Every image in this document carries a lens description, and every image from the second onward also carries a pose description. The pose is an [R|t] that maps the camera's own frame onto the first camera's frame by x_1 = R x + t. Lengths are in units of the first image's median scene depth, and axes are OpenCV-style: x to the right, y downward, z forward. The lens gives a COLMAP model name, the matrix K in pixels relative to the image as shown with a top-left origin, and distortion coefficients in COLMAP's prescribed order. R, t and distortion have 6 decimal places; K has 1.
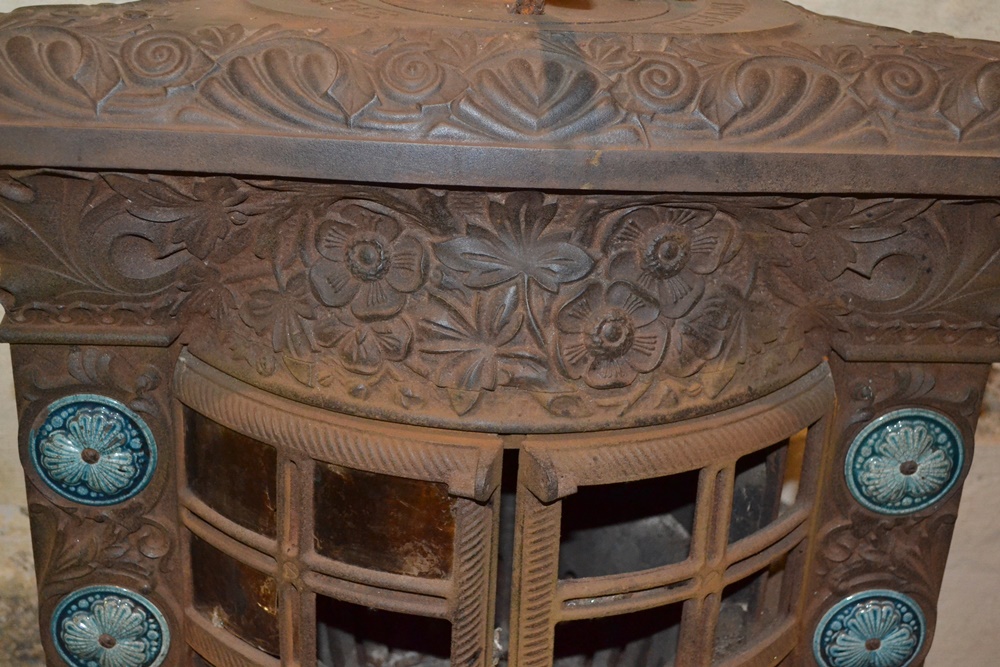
lens RADIAL K [[1346.5, 0, 498.7], [0, 1346.5, 334.8], [0, 0, 1]] dist [-0.033803, 0.000000]
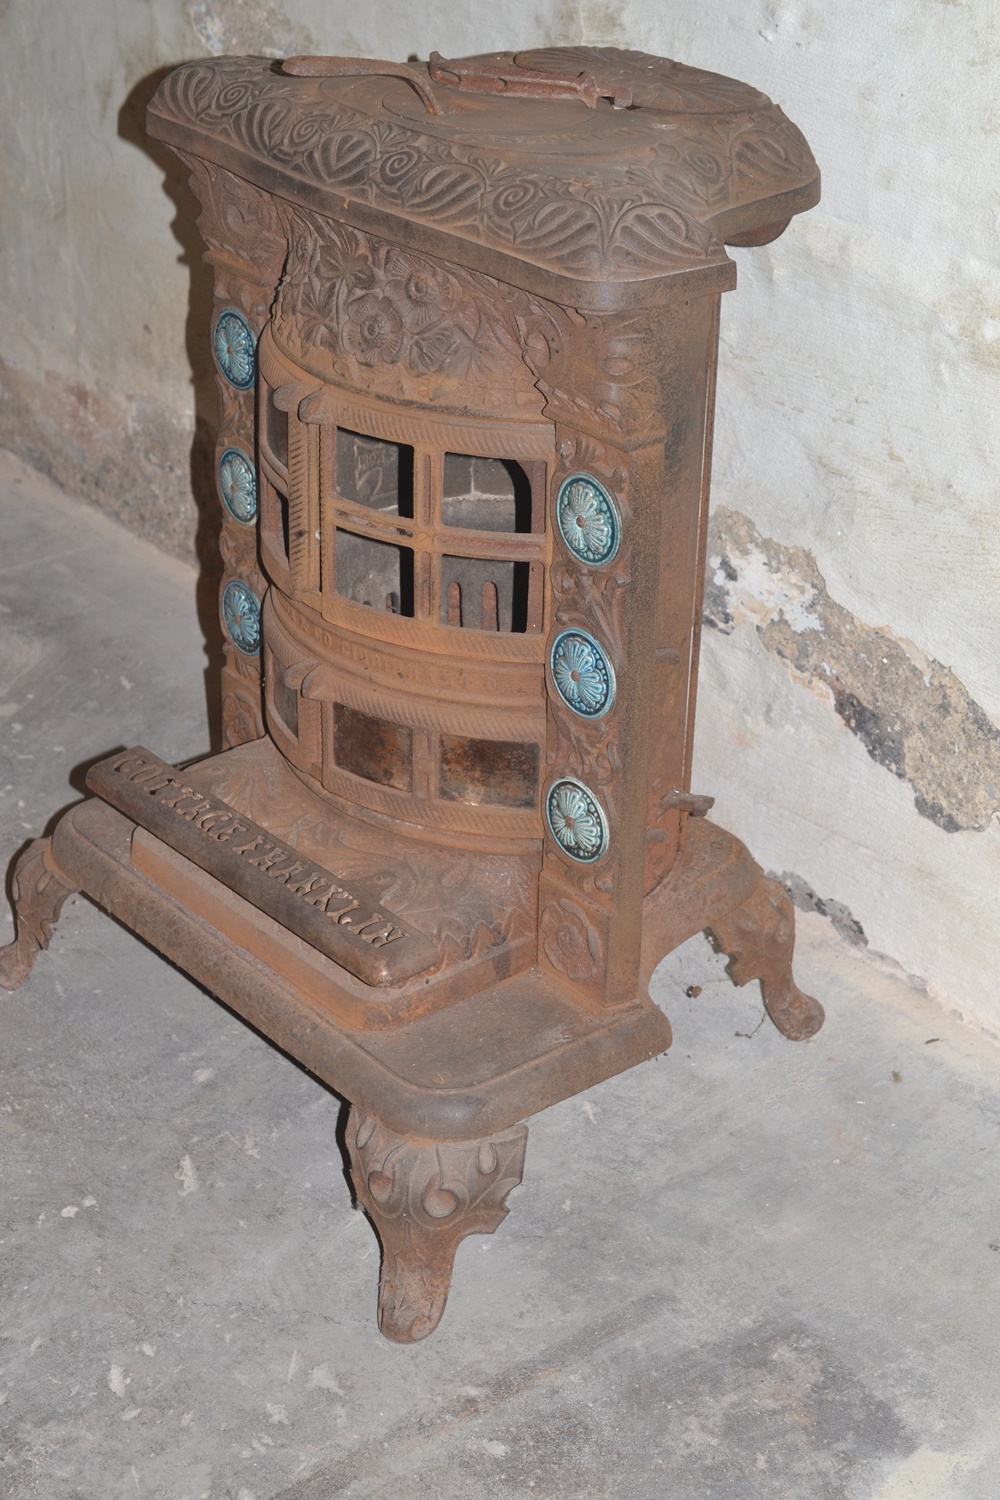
lens RADIAL K [[2614.8, 0, 500.7], [0, 2614.8, 748.1], [0, 0, 1]] dist [0.017953, 0.000000]
pose [[0.577897, 0.344660, -0.739760, 2.287622], [-0.324059, 0.928833, 0.179598, -0.127111], [0.749014, 0.135937, 0.648460, -0.656516]]
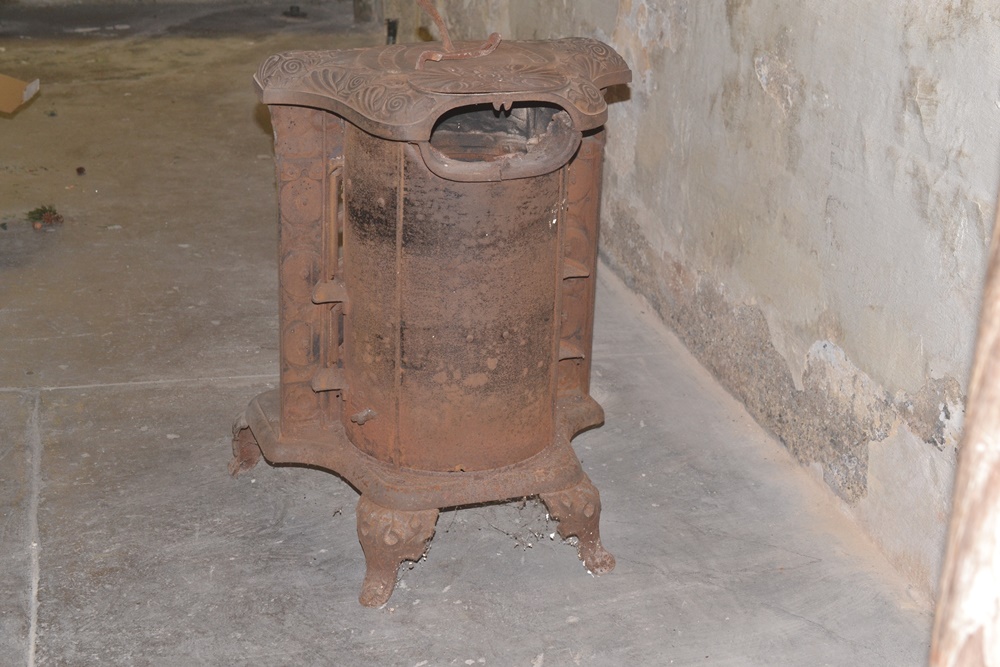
lens RADIAL K [[1743.2, 0, 495.1], [0, 1743.2, 335.2], [0, 0, 1]] dist [0.017953, 0.000000]
pose [[0.184754, 0.321640, -0.928662, 3.157083], [-0.452346, 0.866719, 0.210194, -0.326443], [0.872496, 0.381243, 0.305622, -0.353776]]
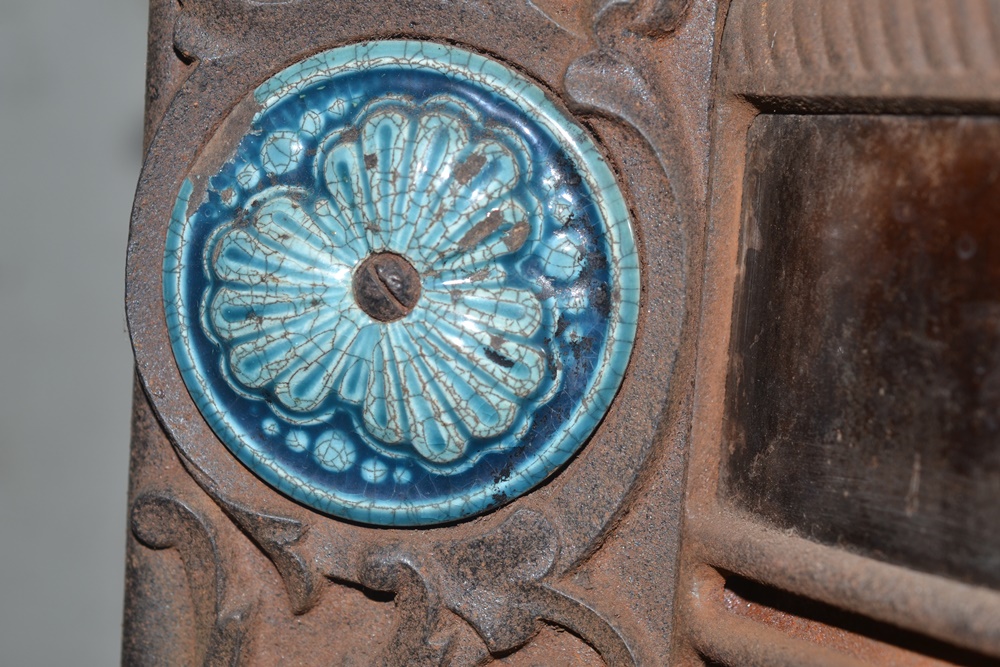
lens RADIAL K [[1743.2, 0, 503.2], [0, 1743.2, 334.8], [0, 0, 1]] dist [0.017953, 0.000000]
pose [[0.978778, 0.033119, -0.202230, -0.219852], [-0.098780, 0.940885, -0.324002, 0.210047], [0.179544, 0.337103, 0.924189, 0.715434]]
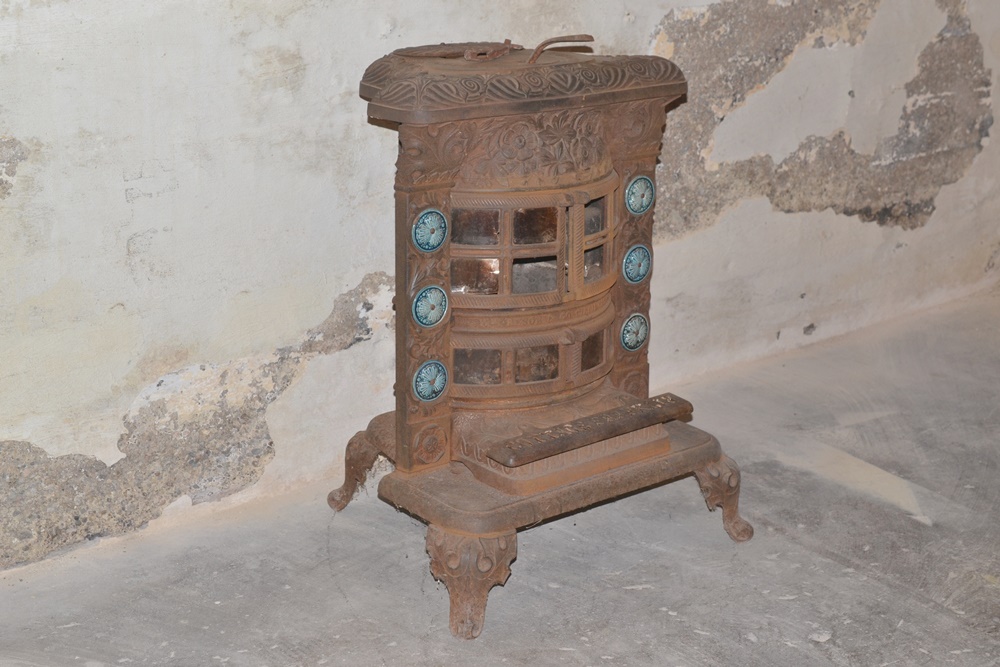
lens RADIAL K [[1743.2, 0, 497.3], [0, 1743.2, 334.6], [0, 0, 1]] dist [0.017953, 0.000000]
pose [[0.798044, -0.200995, 0.568091, -2.401065], [0.263147, 0.964335, -0.028475, 0.454710], [-0.542107, 0.172216, 0.822473, -2.134958]]
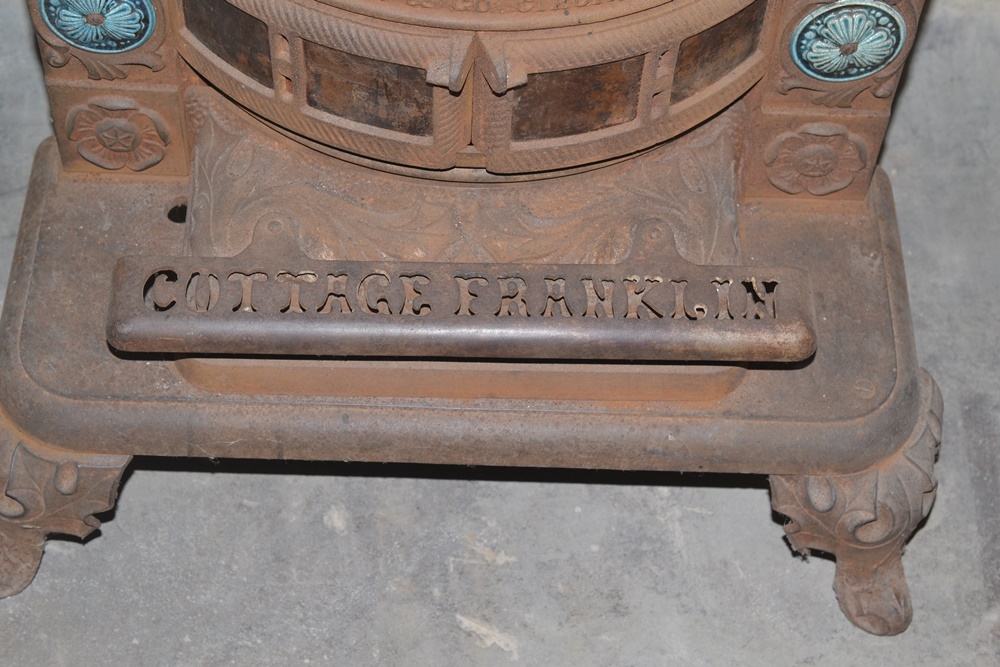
lens RADIAL K [[1743.2, 0, 495.6], [0, 1743.2, 320.6], [0, 0, 1]] dist [0.017953, 0.000000]
pose [[0.997836, 0.051881, -0.040395, 0.081737], [-0.025185, 0.869068, 0.494051, -0.105299], [0.060738, -0.491965, 0.868494, -0.216199]]
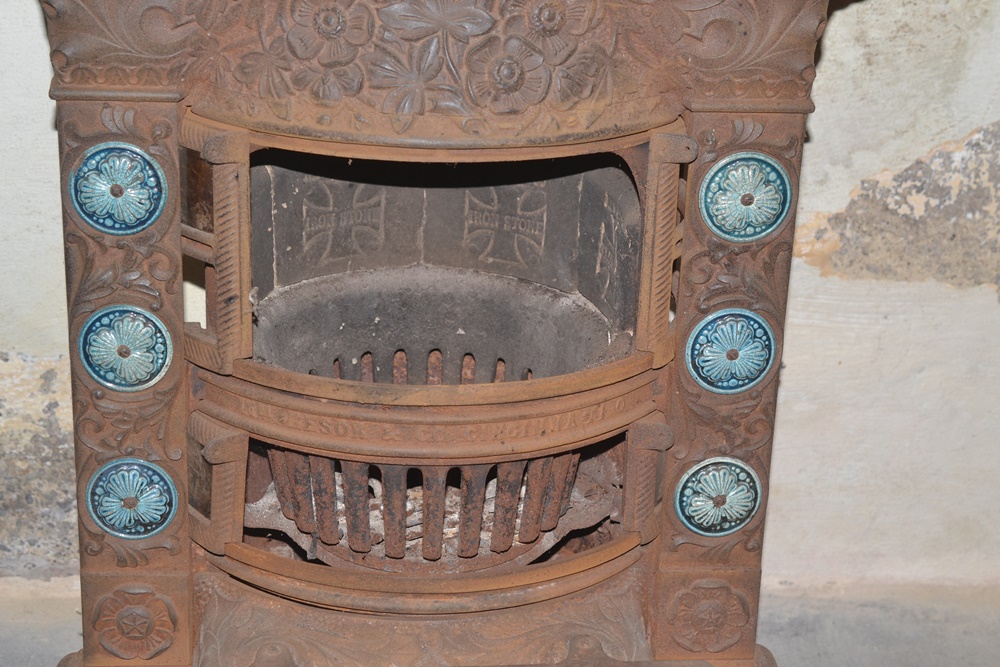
lens RADIAL K [[1743.2, 0, 490.8], [0, 1743.2, 330.6], [0, 0, 1]] dist [0.017953, 0.000000]
pose [[0.999735, -0.016671, 0.015877, 0.031271], [0.017503, 0.998399, -0.053790, 0.331683], [-0.014955, 0.054054, 0.998426, -0.711934]]
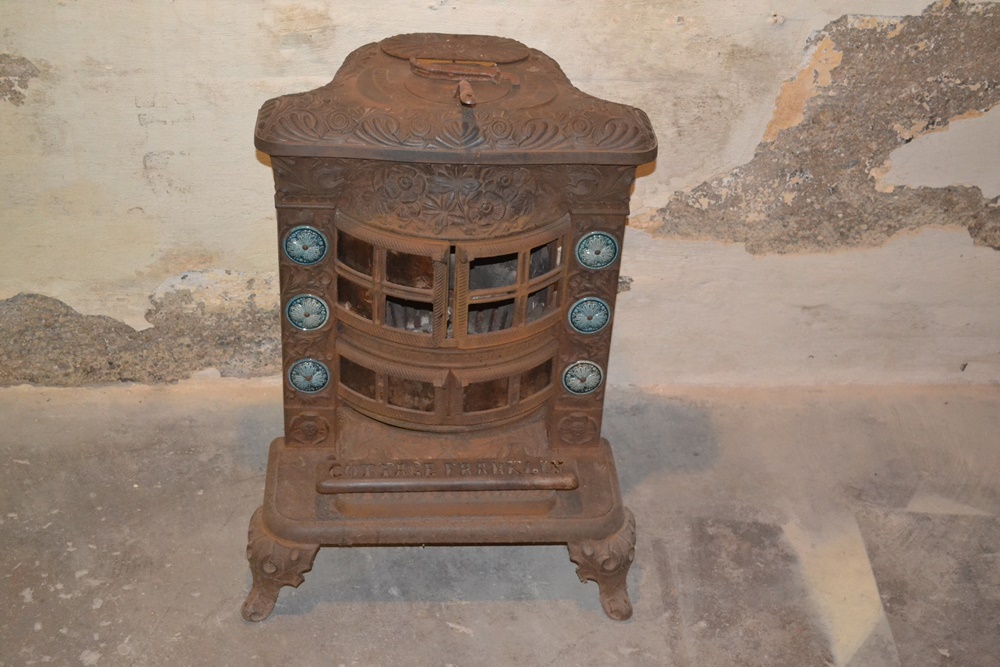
lens RADIAL K [[1346.5, 0, 495.6], [0, 1346.5, 334.1], [0, 0, 1]] dist [-0.033803, 0.000000]
pose [[0.999844, 0.001428, 0.017601, 0.048818], [-0.004239, 0.986992, 0.160715, -0.192138], [-0.017143, -0.160765, 0.986844, -1.883040]]
